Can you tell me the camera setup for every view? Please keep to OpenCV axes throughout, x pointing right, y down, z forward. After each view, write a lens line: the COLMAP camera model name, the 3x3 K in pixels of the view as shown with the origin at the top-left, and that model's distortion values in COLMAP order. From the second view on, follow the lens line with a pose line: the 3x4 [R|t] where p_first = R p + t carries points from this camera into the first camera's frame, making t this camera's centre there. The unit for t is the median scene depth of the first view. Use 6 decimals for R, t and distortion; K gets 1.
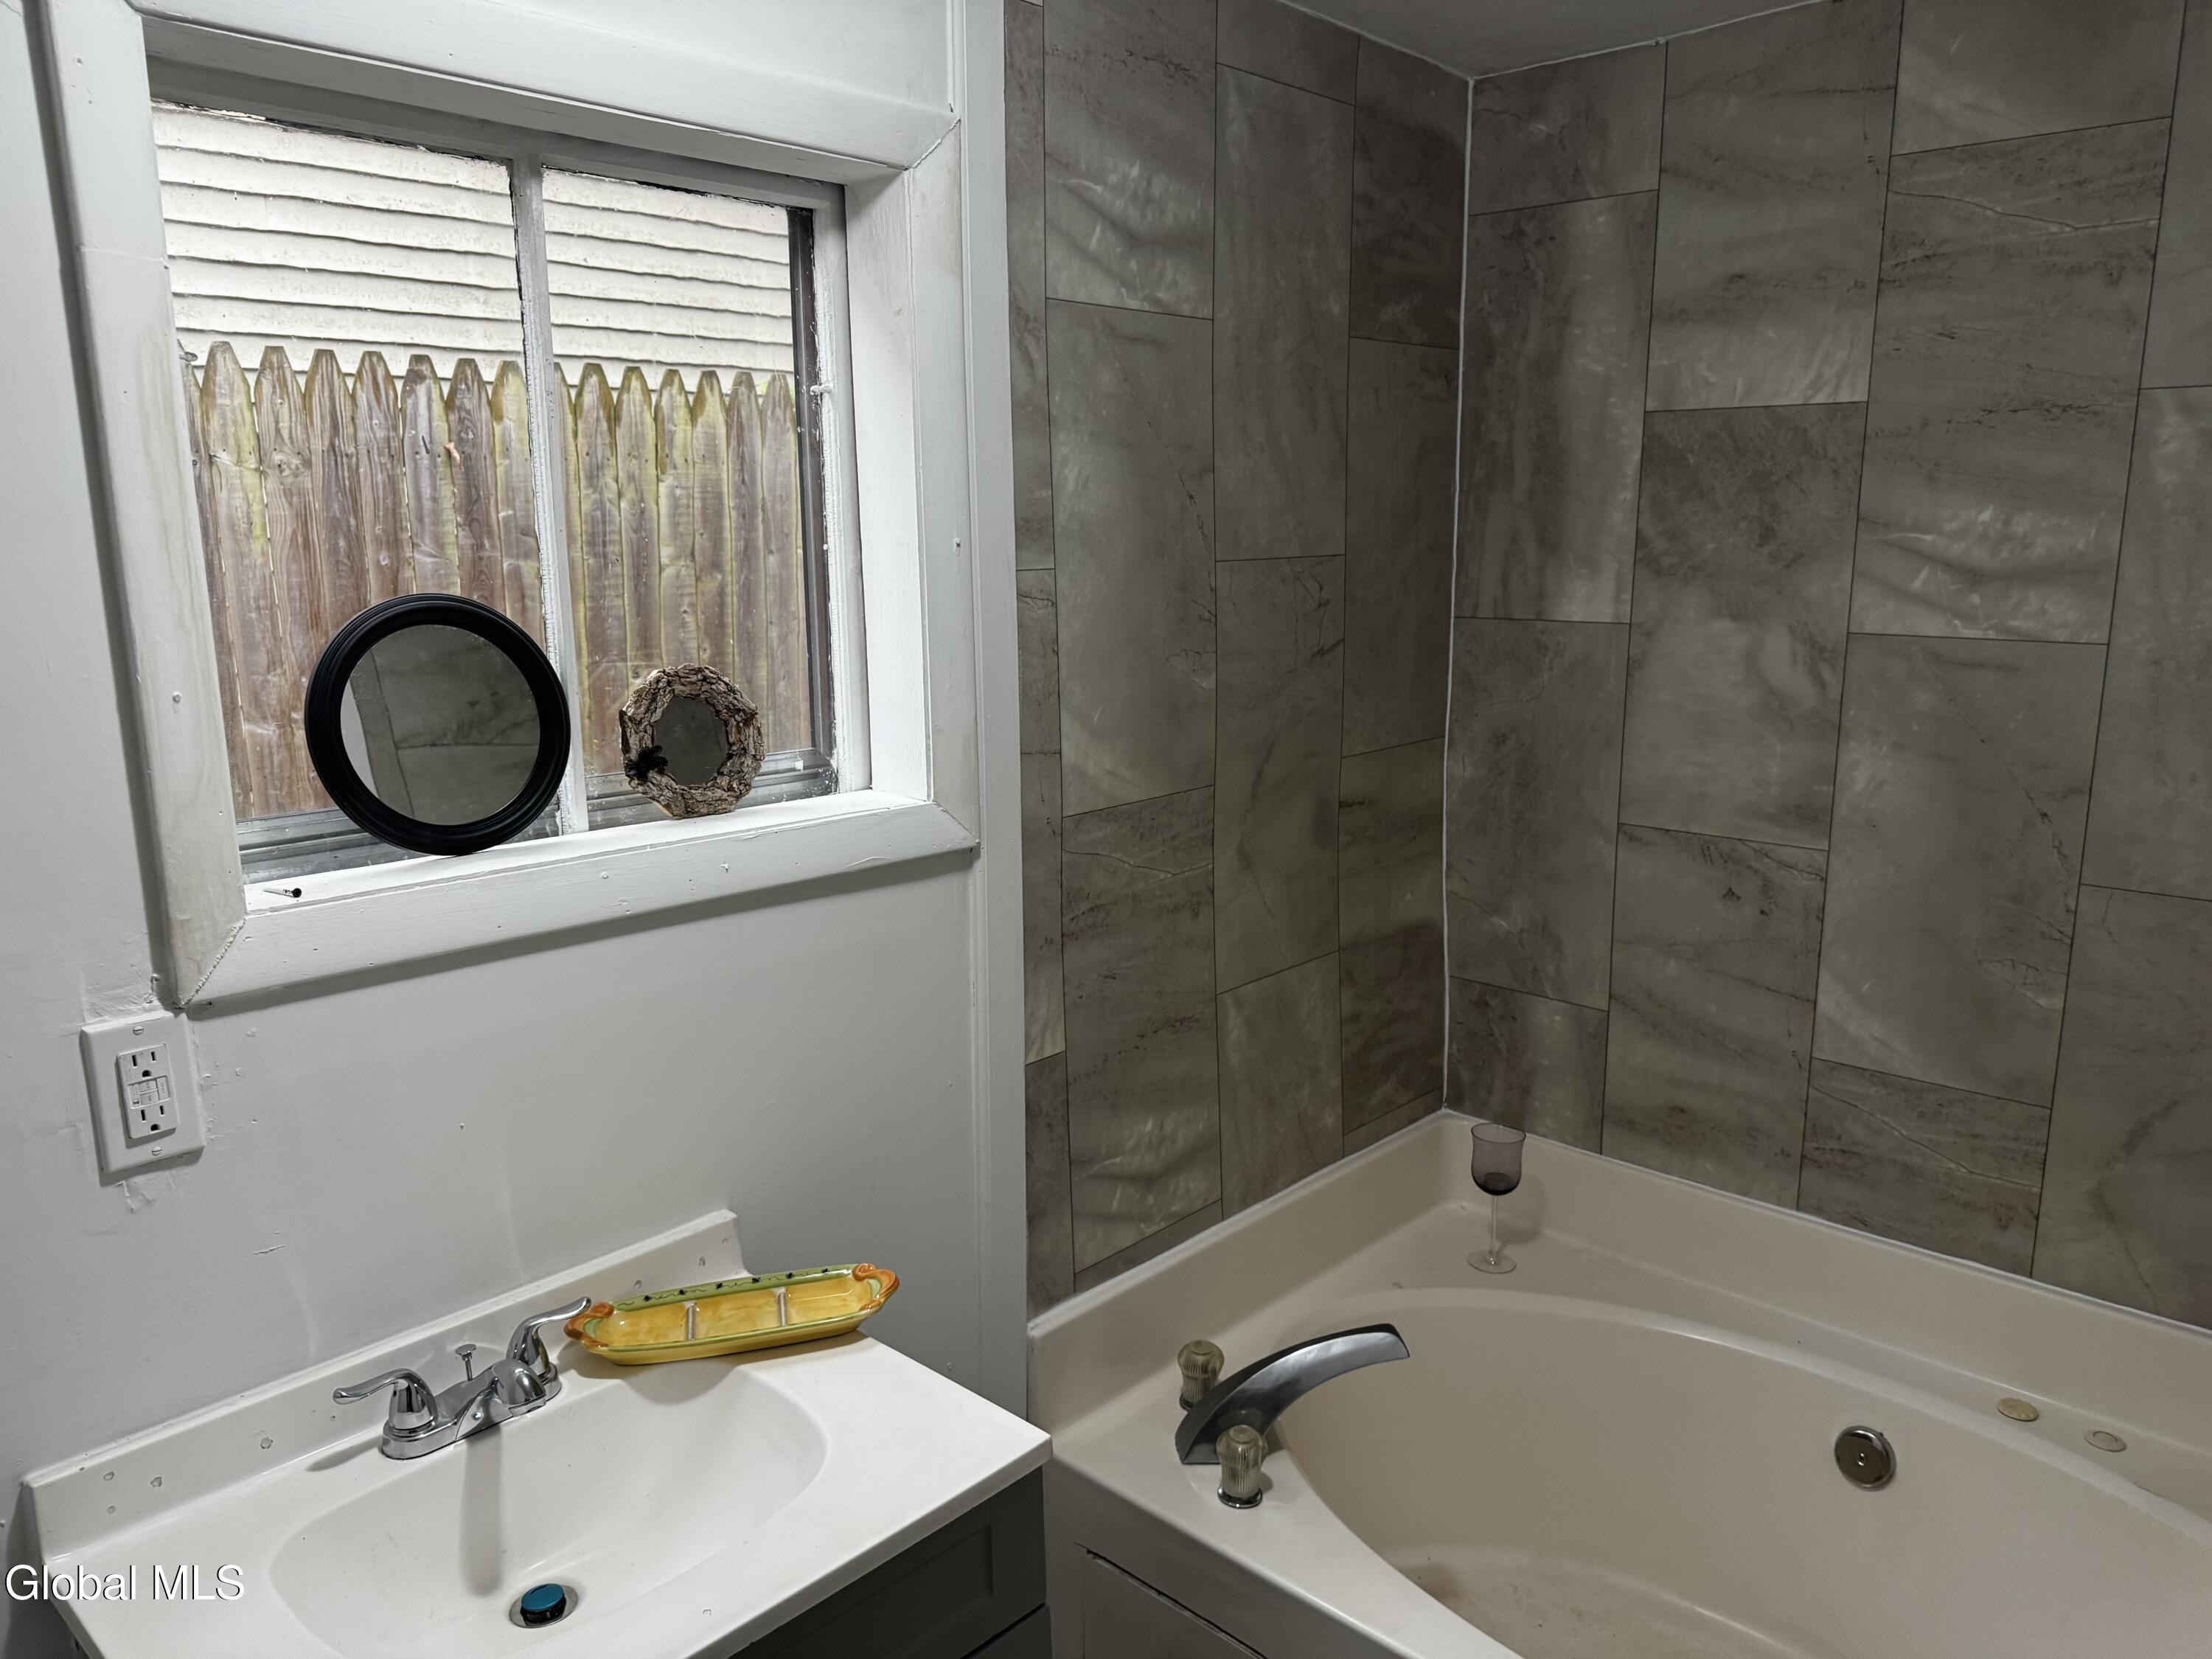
lens RADIAL K [[1593.5, 0, 1107.1], [0, 1593.5, 853.5], [0, 0, 1]] dist [0.091175, -0.124126]
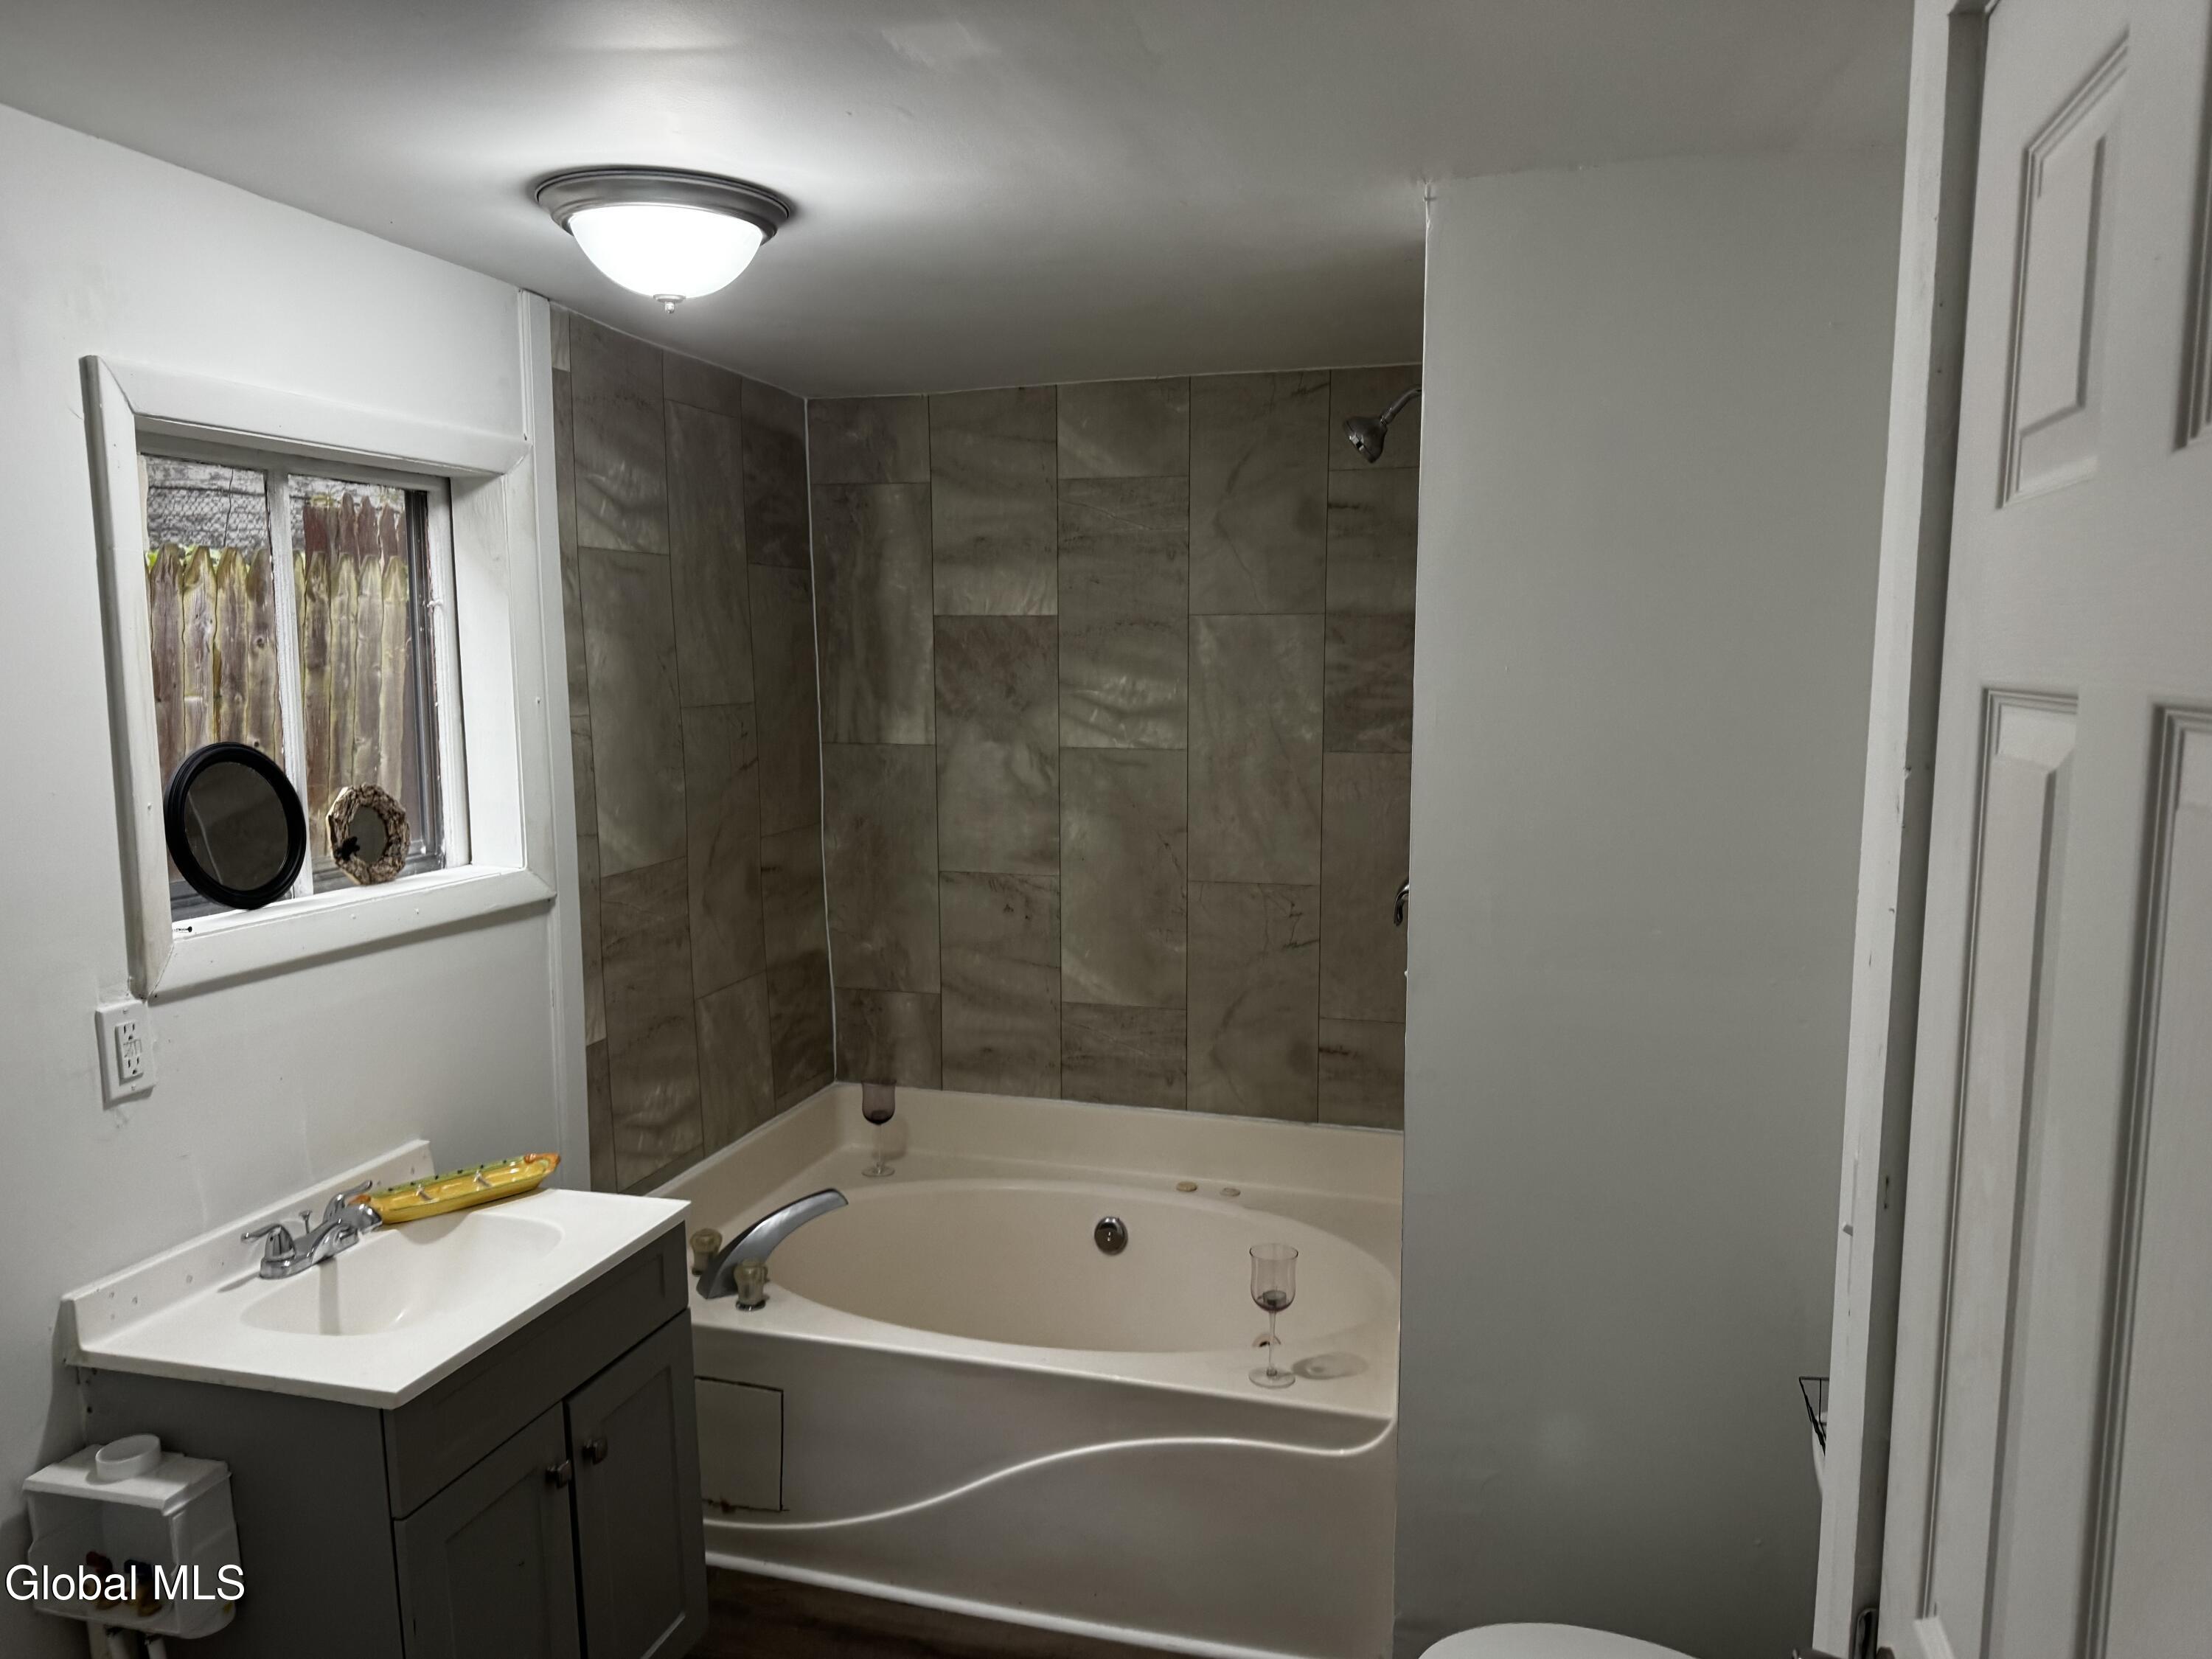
lens RADIAL K [[1540.3, 0, 1106.0], [0, 1540.3, 829.5], [0, 0, 1]] dist [0.029342, -0.121783]
pose [[0.896830, -0.047888, 0.439776, -0.232219], [0.088752, 0.993388, -0.072820, 0.077769], [-0.433382, 0.104338, 0.895150, -0.501464]]
